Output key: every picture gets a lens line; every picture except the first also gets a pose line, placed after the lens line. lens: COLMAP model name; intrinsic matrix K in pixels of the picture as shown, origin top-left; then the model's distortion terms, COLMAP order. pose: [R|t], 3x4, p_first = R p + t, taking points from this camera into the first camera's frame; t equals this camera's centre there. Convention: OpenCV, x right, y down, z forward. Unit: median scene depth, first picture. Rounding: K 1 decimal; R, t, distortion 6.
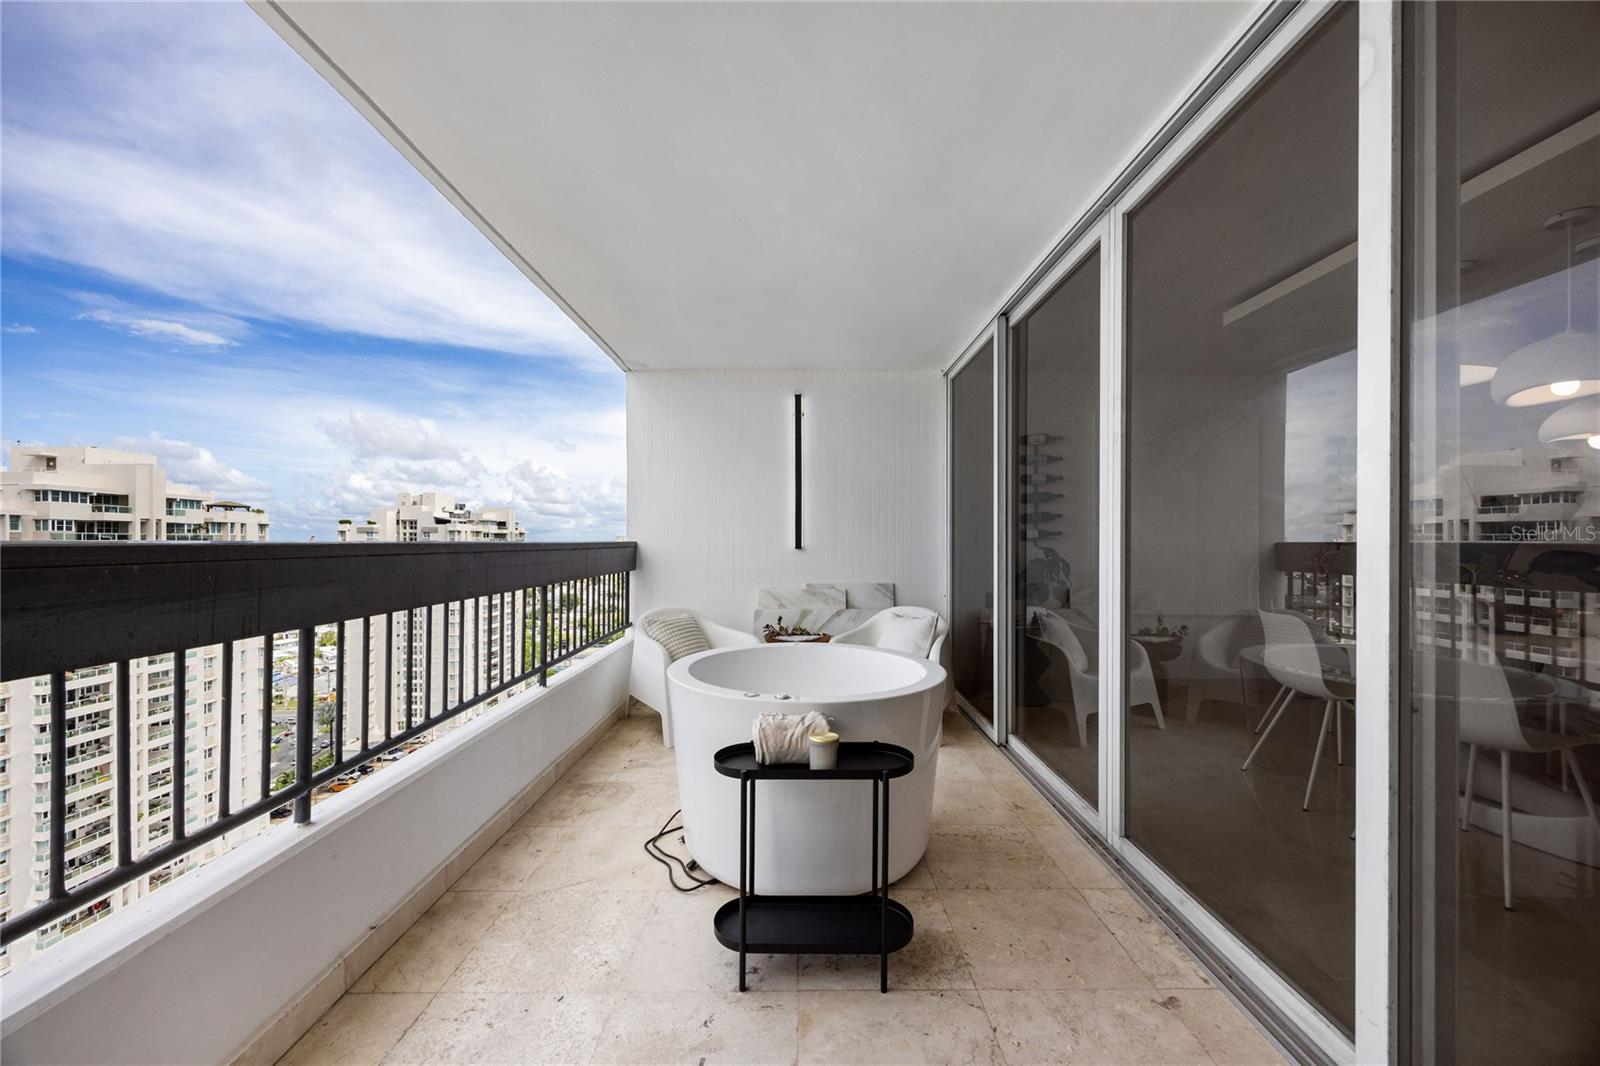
lens RADIAL K [[615.2, 0, 816.5], [0, 615.2, 561.2], [0, 0, 1]] dist [0.012594, 0.000192]
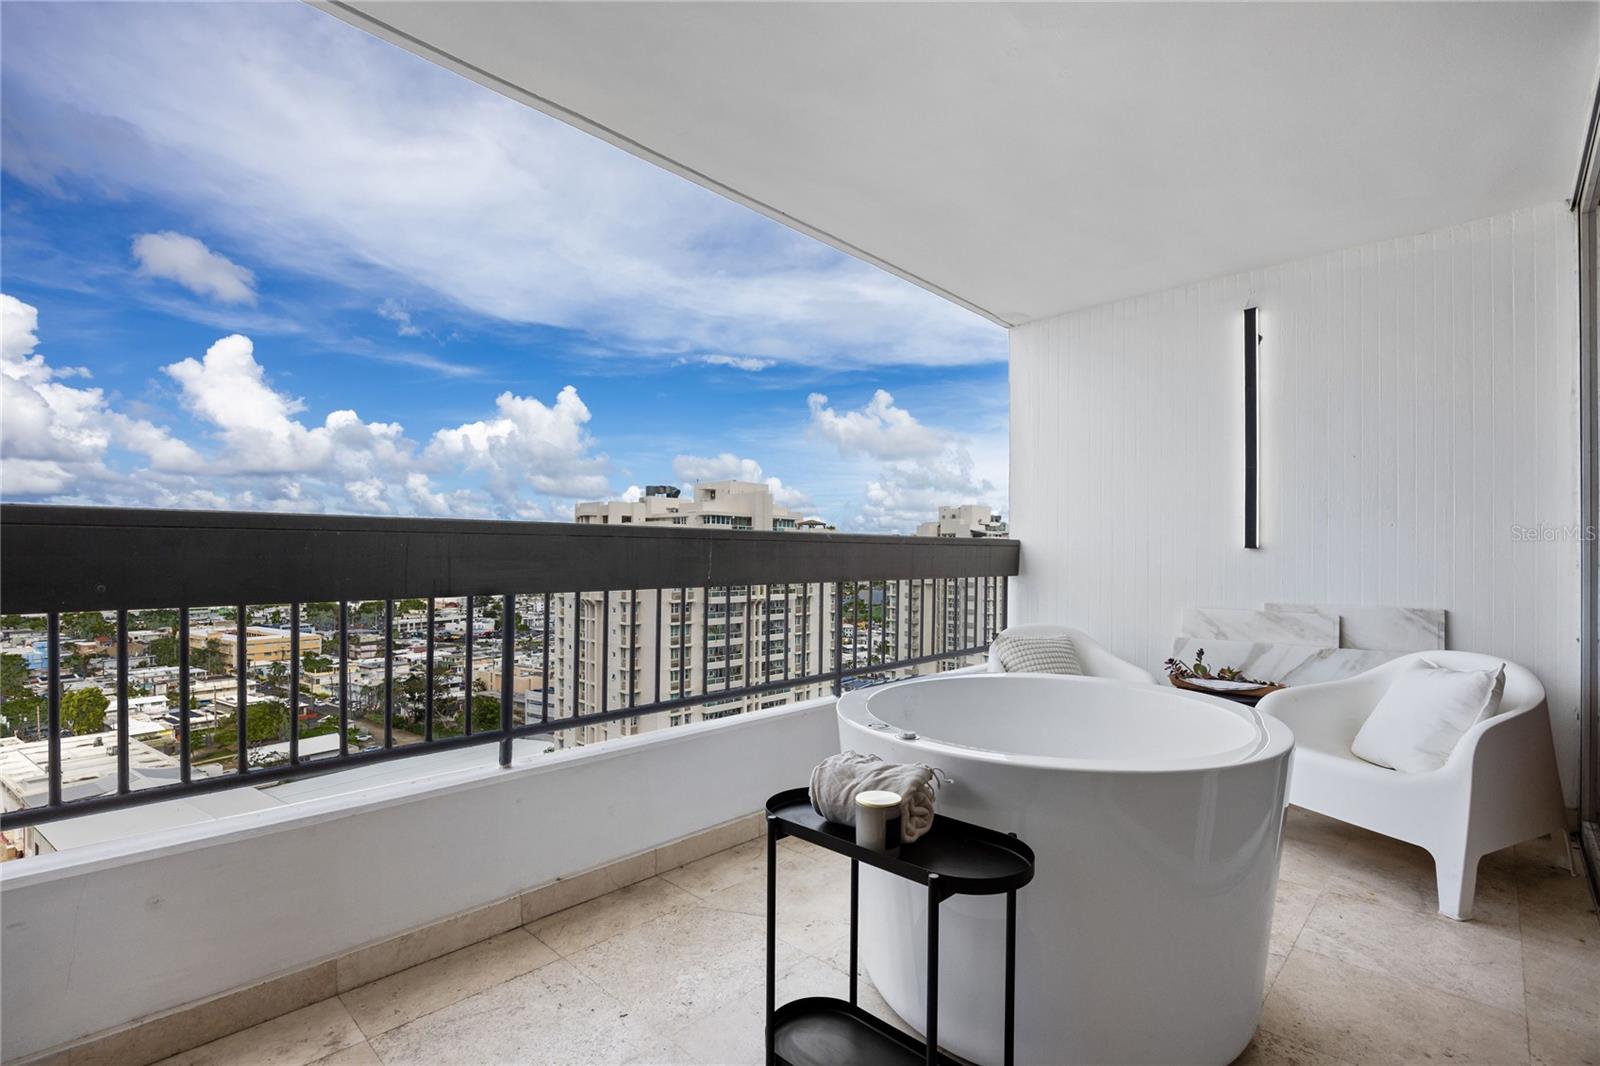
lens RADIAL K [[738.2, 0, 814.4], [0, 738.2, 566.4], [0, 0, 1]] dist [-0.009053, 0.000592]
pose [[0.724205, 0.012926, -0.689463, 0.173800], [-0.024949, 0.999661, -0.007464, 0.016475], [0.689133, 0.022606, 0.724282, 0.133239]]
